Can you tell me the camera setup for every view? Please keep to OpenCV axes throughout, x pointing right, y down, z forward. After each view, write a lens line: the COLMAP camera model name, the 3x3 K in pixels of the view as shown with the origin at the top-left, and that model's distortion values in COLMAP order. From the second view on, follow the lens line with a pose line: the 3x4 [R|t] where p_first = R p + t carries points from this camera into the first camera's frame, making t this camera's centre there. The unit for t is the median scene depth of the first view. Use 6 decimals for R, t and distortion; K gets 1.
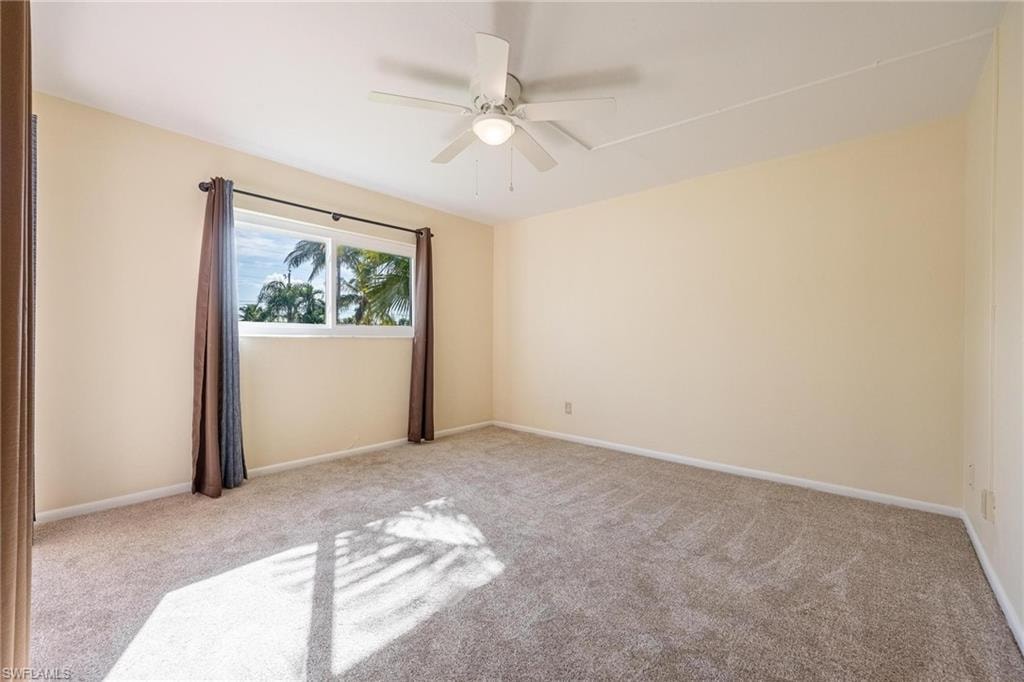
lens RADIAL K [[408.7, 0, 515.9], [0, 408.7, 340.1], [0, 0, 1]] dist [-0.000750, 0.000287]
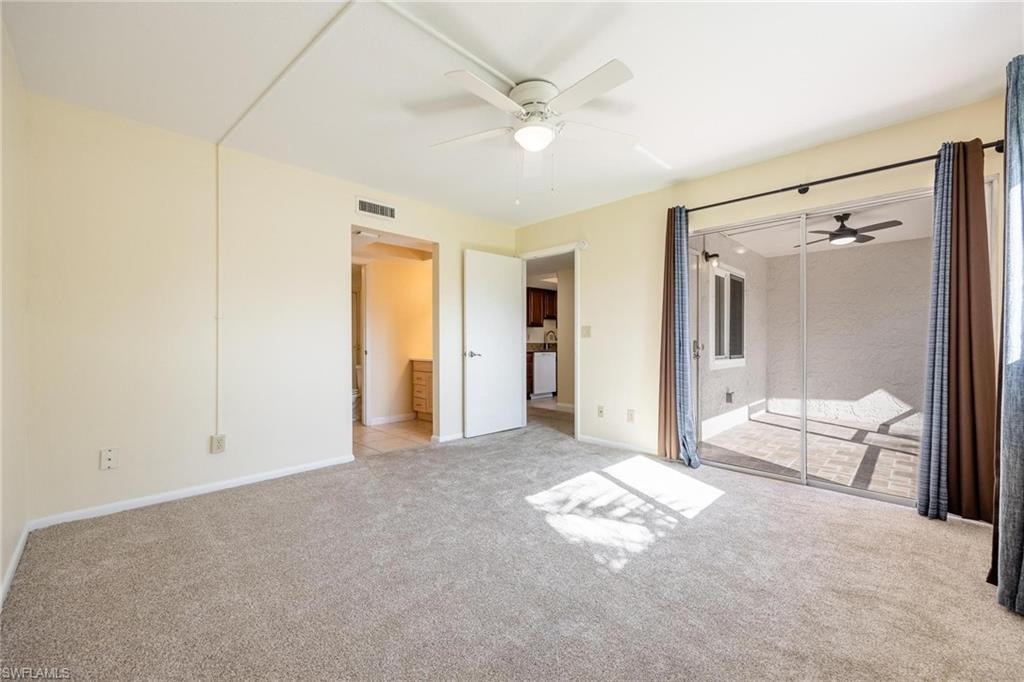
lens RADIAL K [[408.7, 0, 515.9], [0, 408.7, 340.1], [0, 0, 1]] dist [-0.000750, 0.000287]
pose [[-0.998505, -0.014431, 0.052728, -0.048896], [-0.014034, 0.999870, 0.007898, -0.011290], [-0.052835, 0.007146, -0.998578, 2.268900]]
